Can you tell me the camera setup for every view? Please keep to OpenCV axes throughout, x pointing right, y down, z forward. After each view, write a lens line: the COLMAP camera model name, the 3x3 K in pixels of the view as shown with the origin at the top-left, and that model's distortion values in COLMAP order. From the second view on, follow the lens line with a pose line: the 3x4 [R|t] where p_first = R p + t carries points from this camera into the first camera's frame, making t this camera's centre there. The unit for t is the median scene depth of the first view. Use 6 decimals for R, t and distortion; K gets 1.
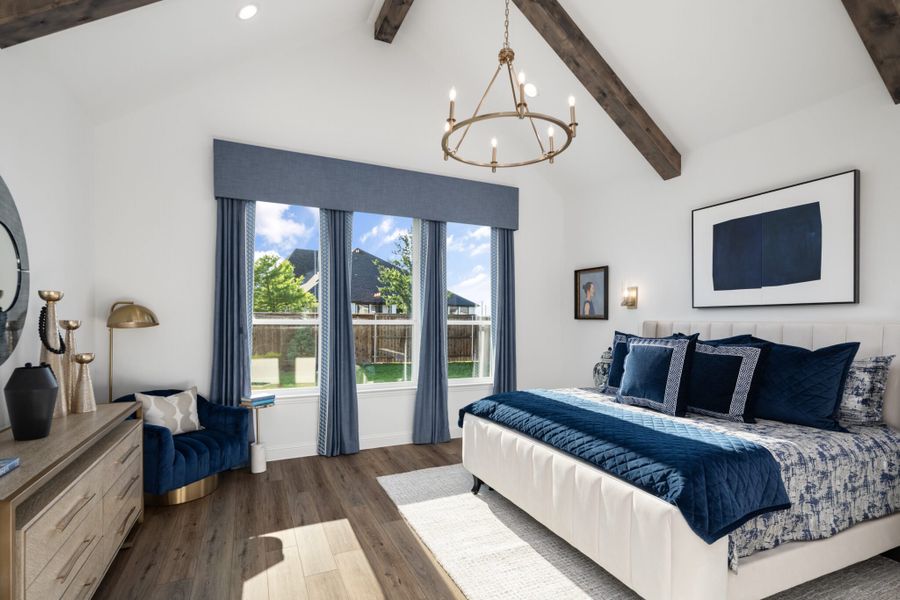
lens RADIAL K [[442.3, 0, 452.8], [0, 442.3, 326.6], [0, 0, 1]] dist [0.015123, -0.001443]
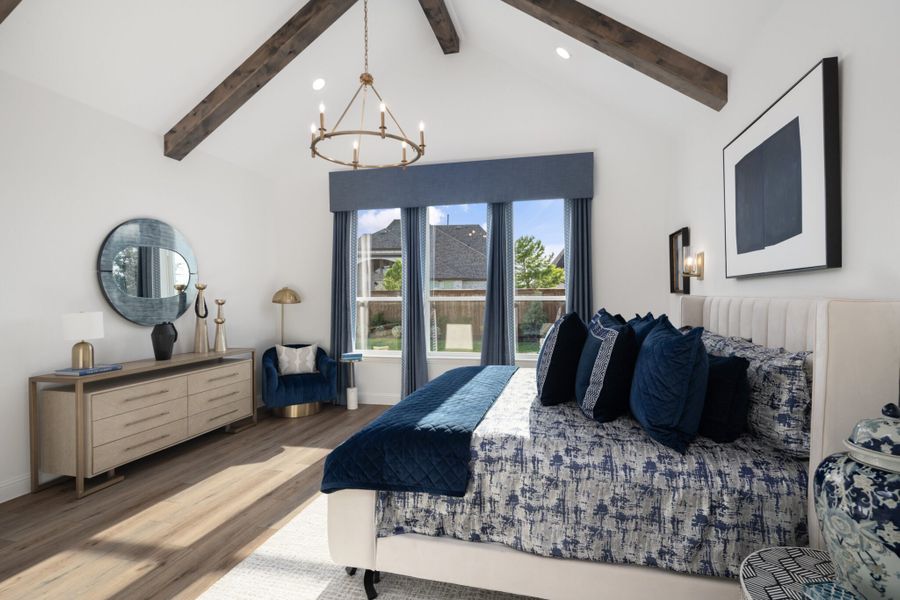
lens RADIAL K [[442.3, 0, 455.5], [0, 442.3, 298.1], [0, 0, 1]] dist [0.015123, -0.001443]
pose [[0.783015, -0.006216, -0.621971, 0.740767], [0.003231, 0.999977, -0.005925, -0.005656], [0.621994, 0.002630, 0.783018, 0.144923]]
